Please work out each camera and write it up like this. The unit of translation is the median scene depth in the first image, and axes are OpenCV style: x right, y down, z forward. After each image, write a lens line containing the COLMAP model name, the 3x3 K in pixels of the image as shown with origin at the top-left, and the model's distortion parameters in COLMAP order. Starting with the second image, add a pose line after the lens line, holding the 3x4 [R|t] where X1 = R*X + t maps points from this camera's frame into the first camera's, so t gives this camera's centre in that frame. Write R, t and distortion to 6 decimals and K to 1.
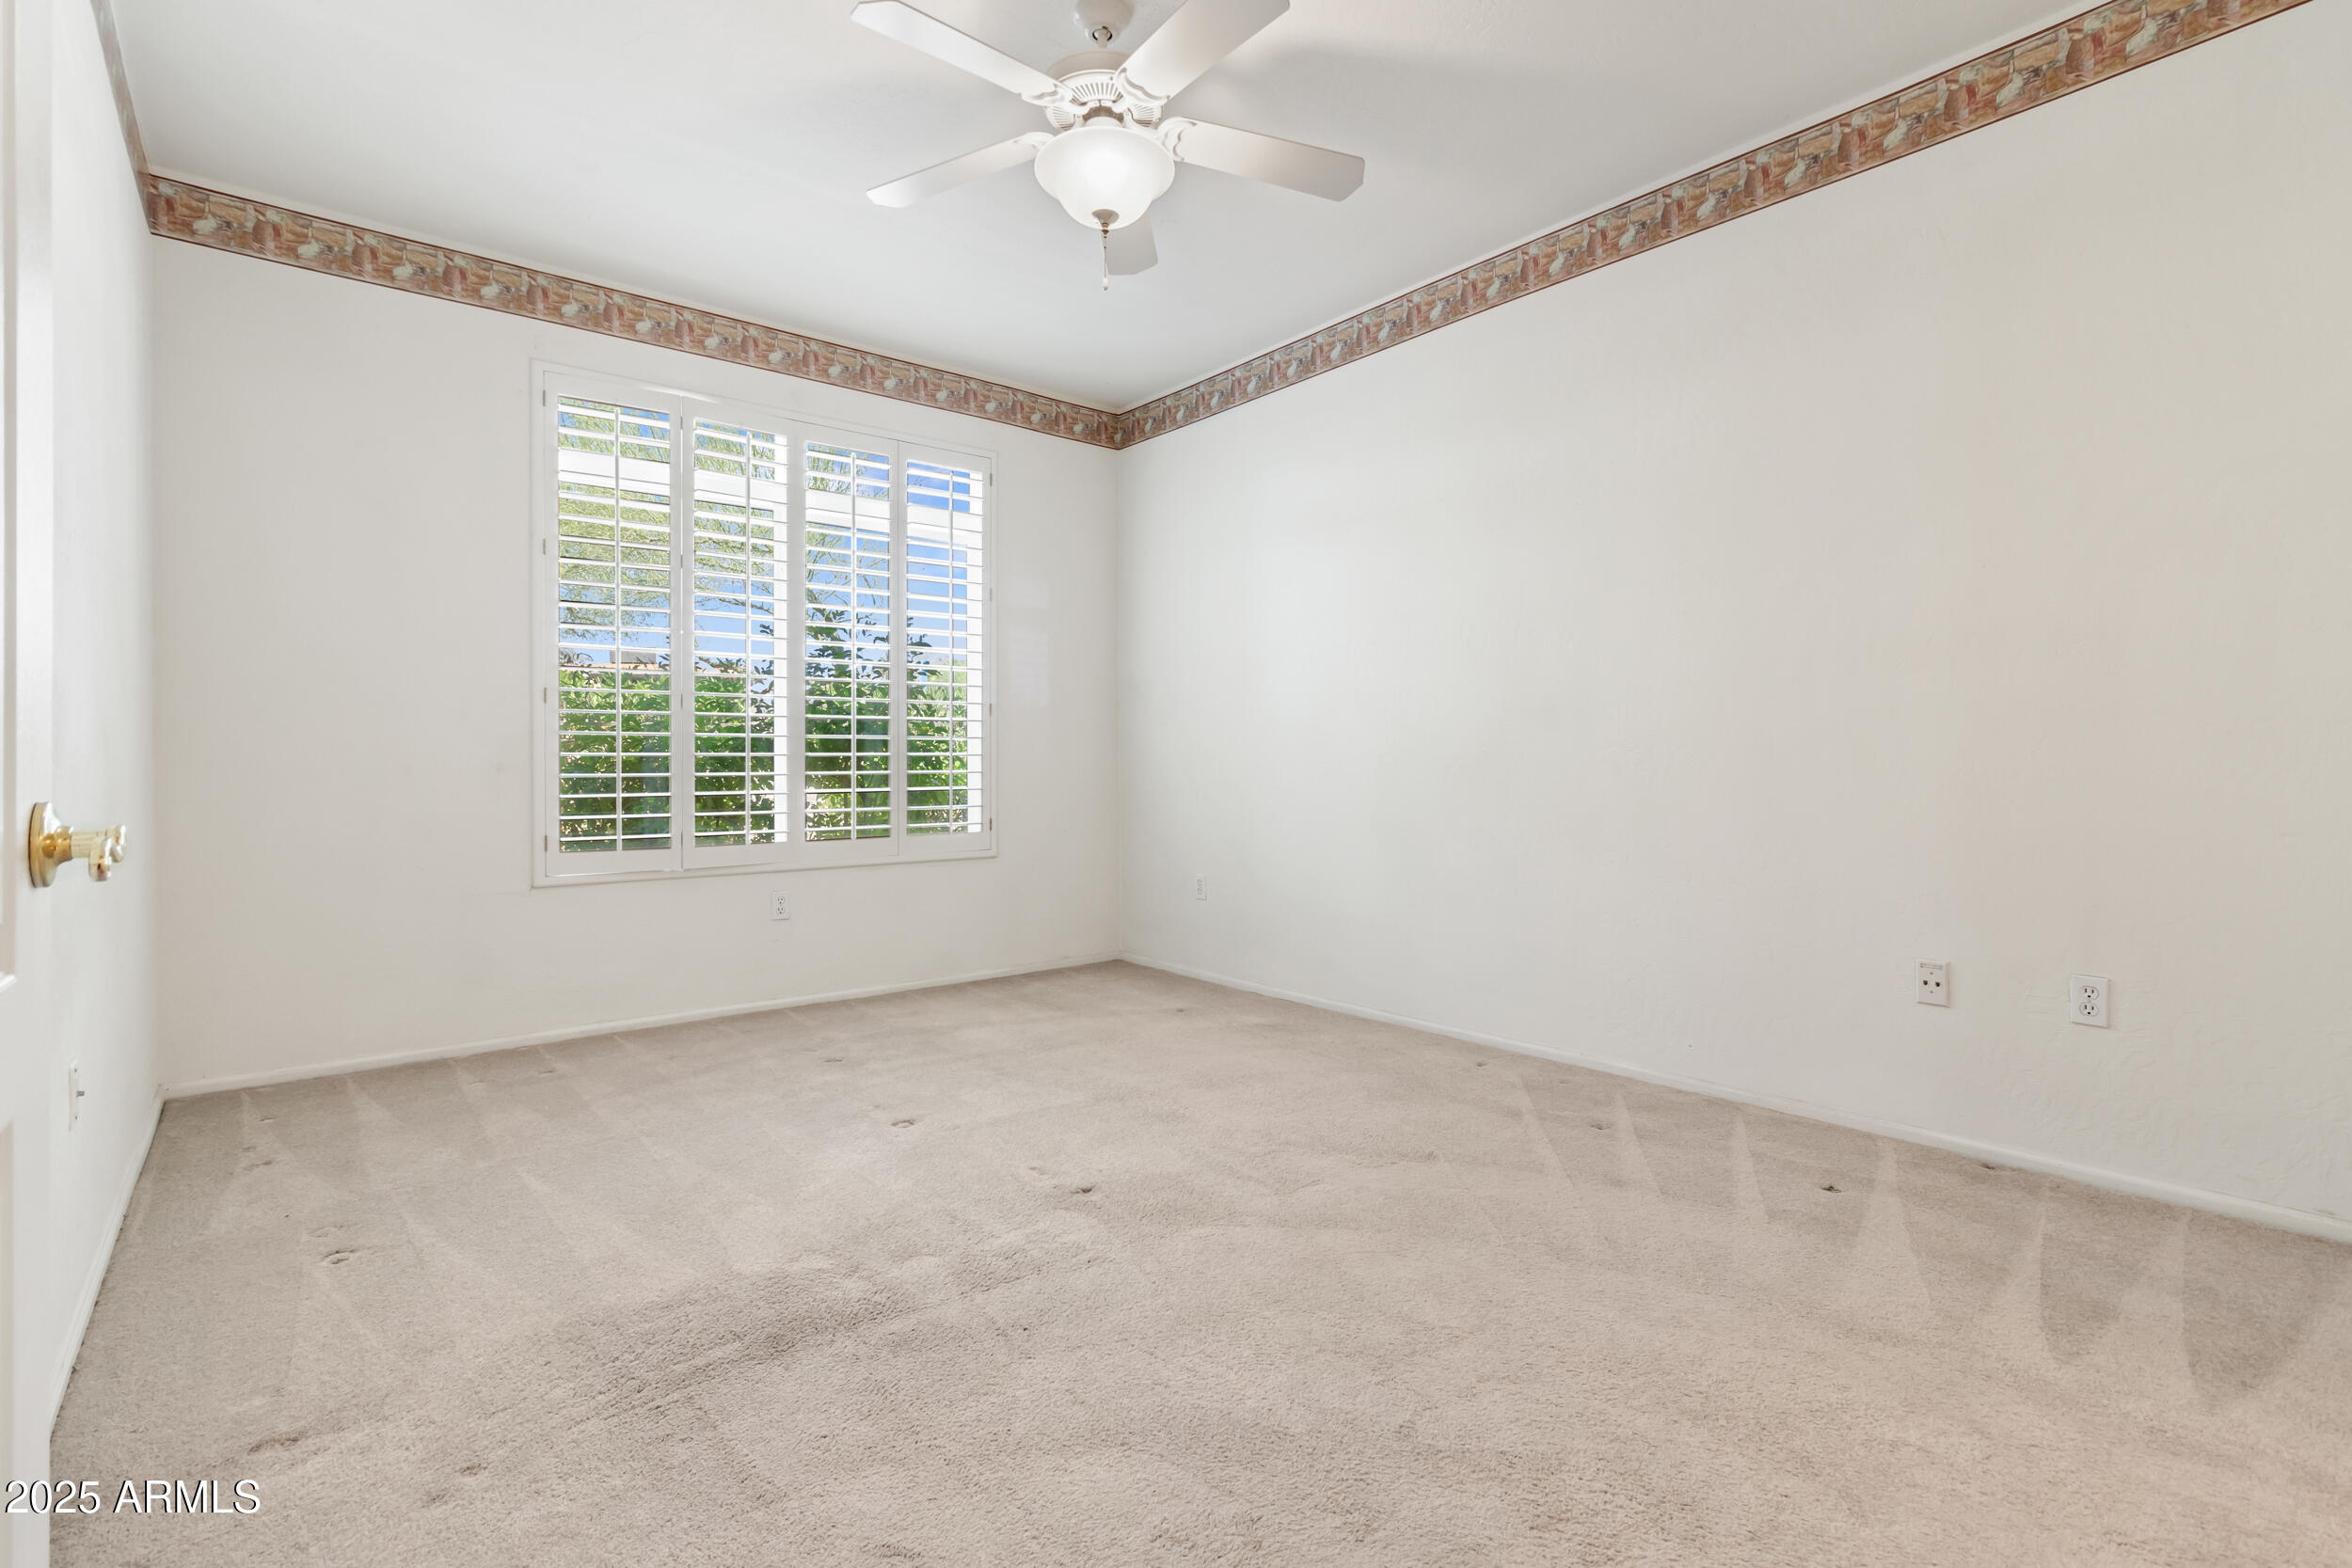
lens RADIAL K [[1086.8, 0, 1195.5], [0, 1086.8, 761.7], [0, 0, 1]] dist [-0.000389, 0.000973]
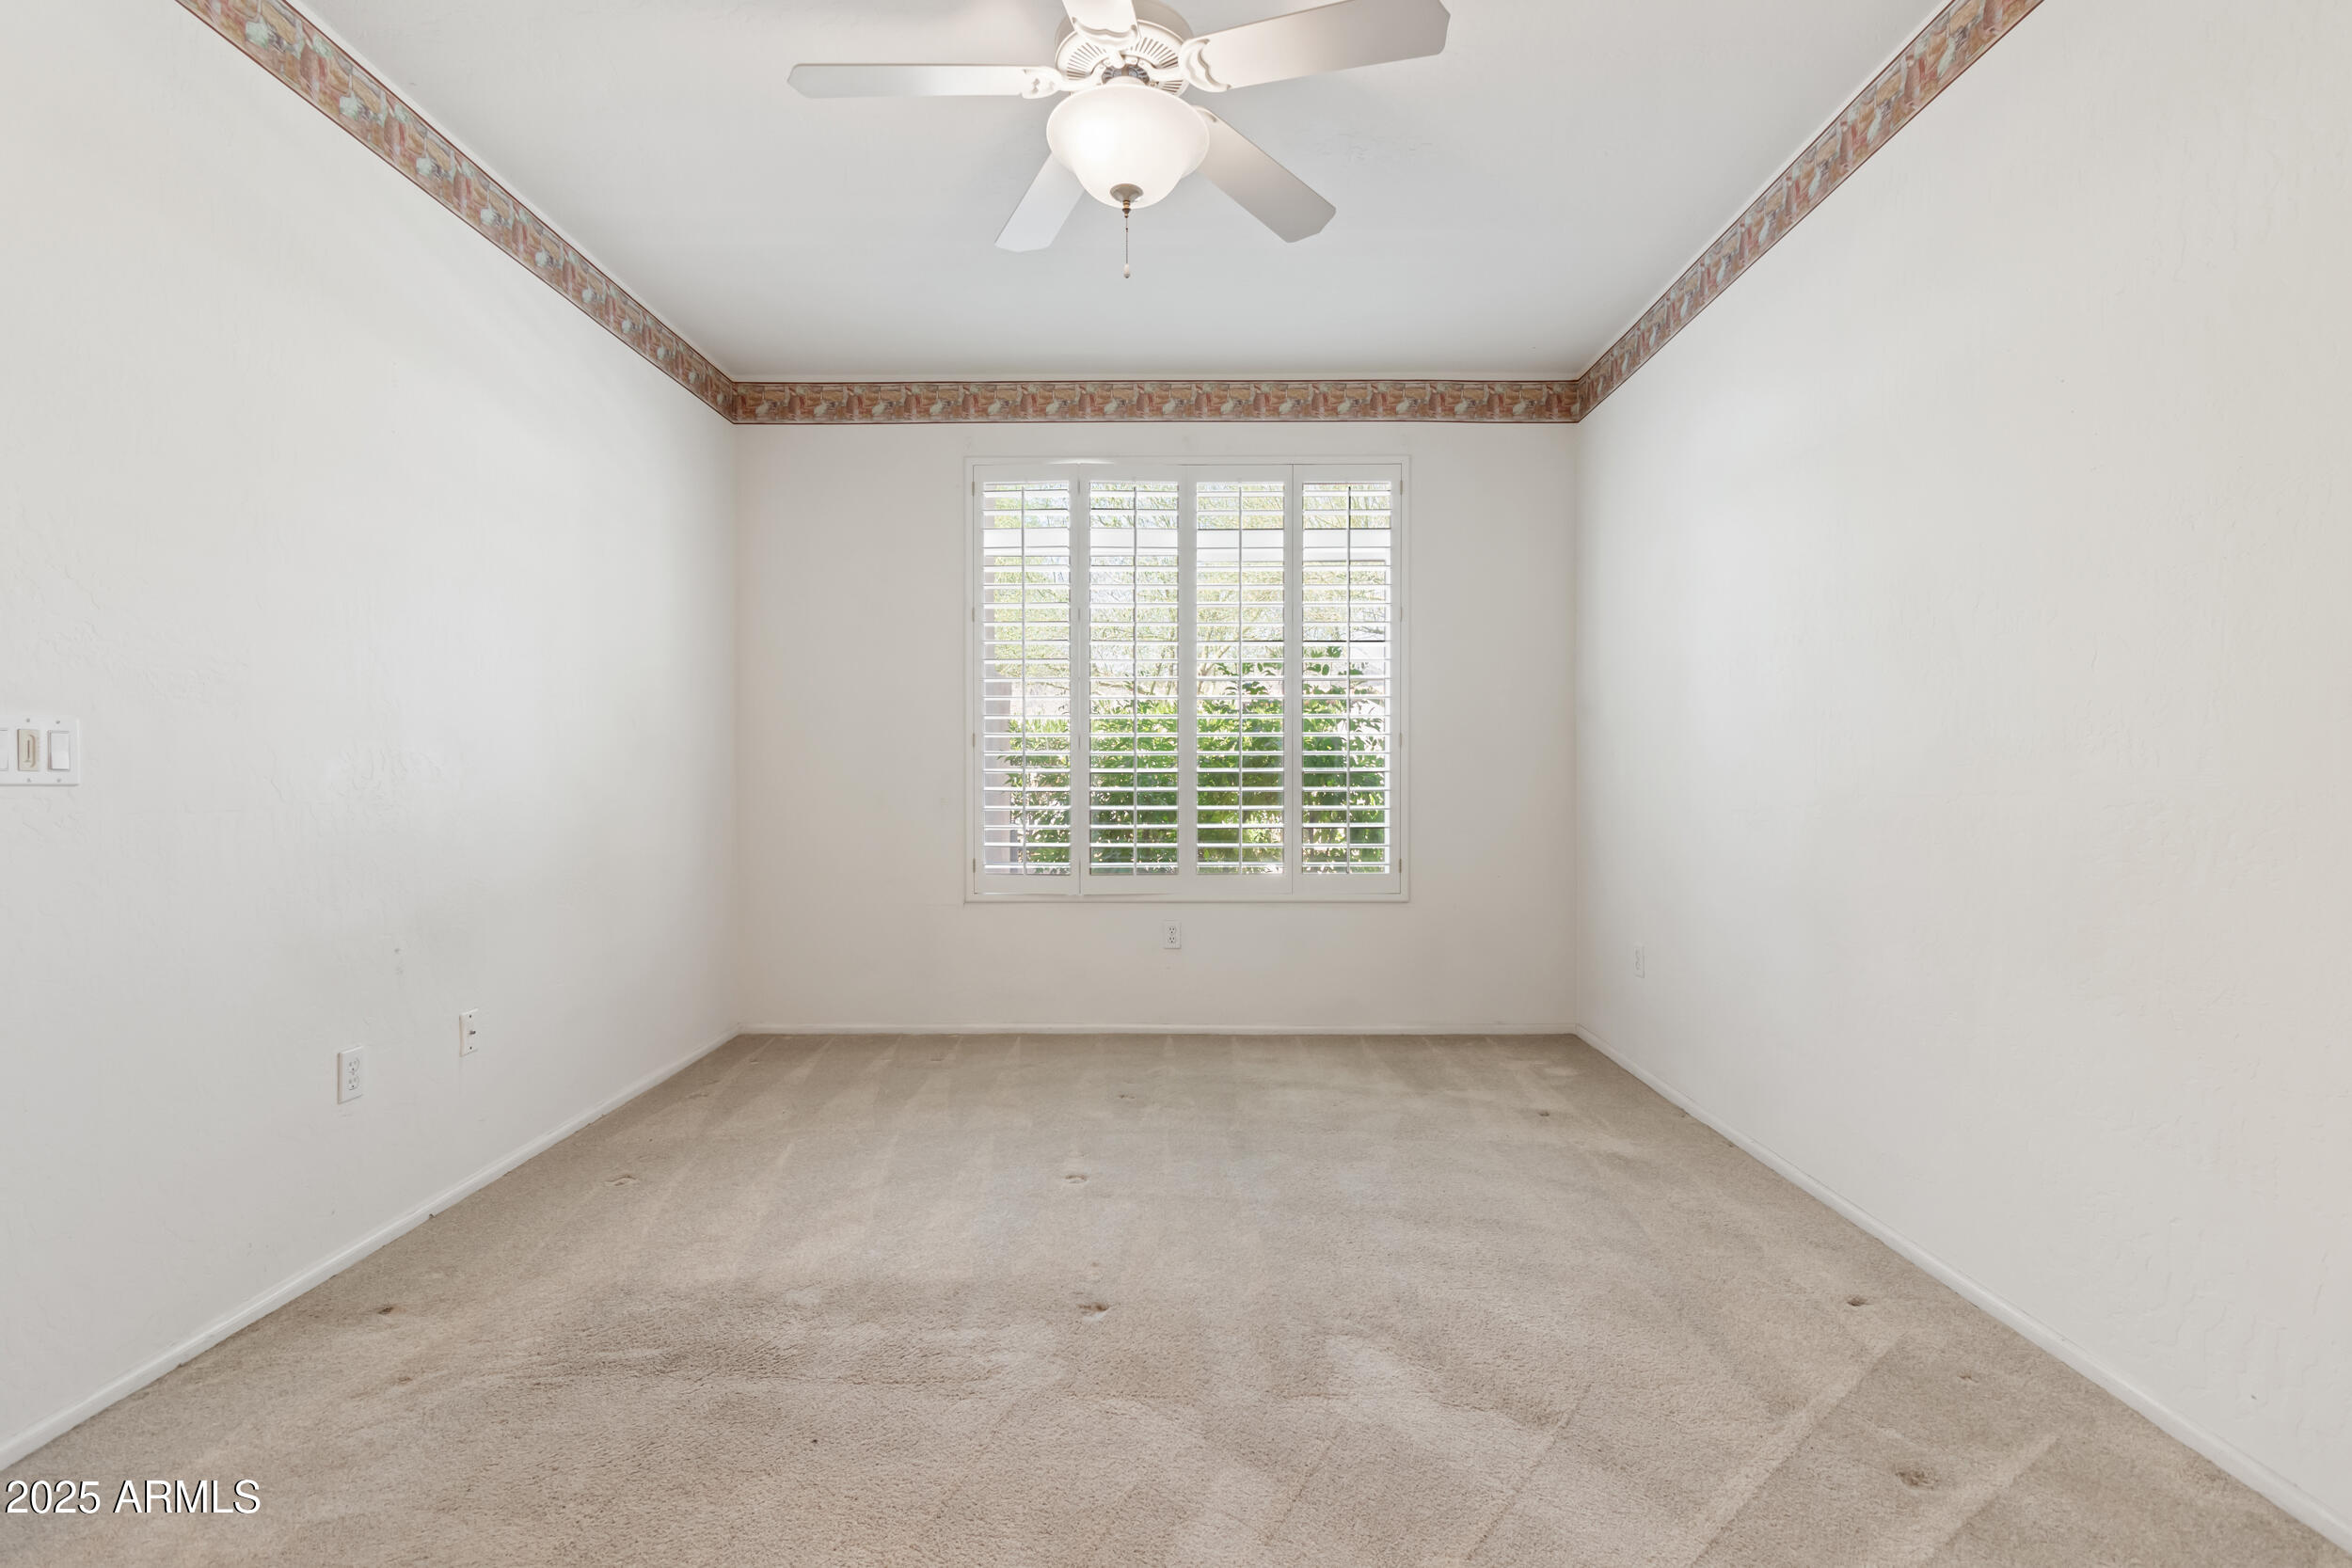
lens RADIAL K [[1086.8, 0, 1179.2], [0, 1086.8, 783.2], [0, 0, 1]] dist [-0.000389, 0.000973]
pose [[0.765795, 0.008501, -0.643029, 0.433658], [-0.002270, 0.999942, 0.010516, -0.035672], [0.643081, -0.006593, 0.765770, 0.309620]]
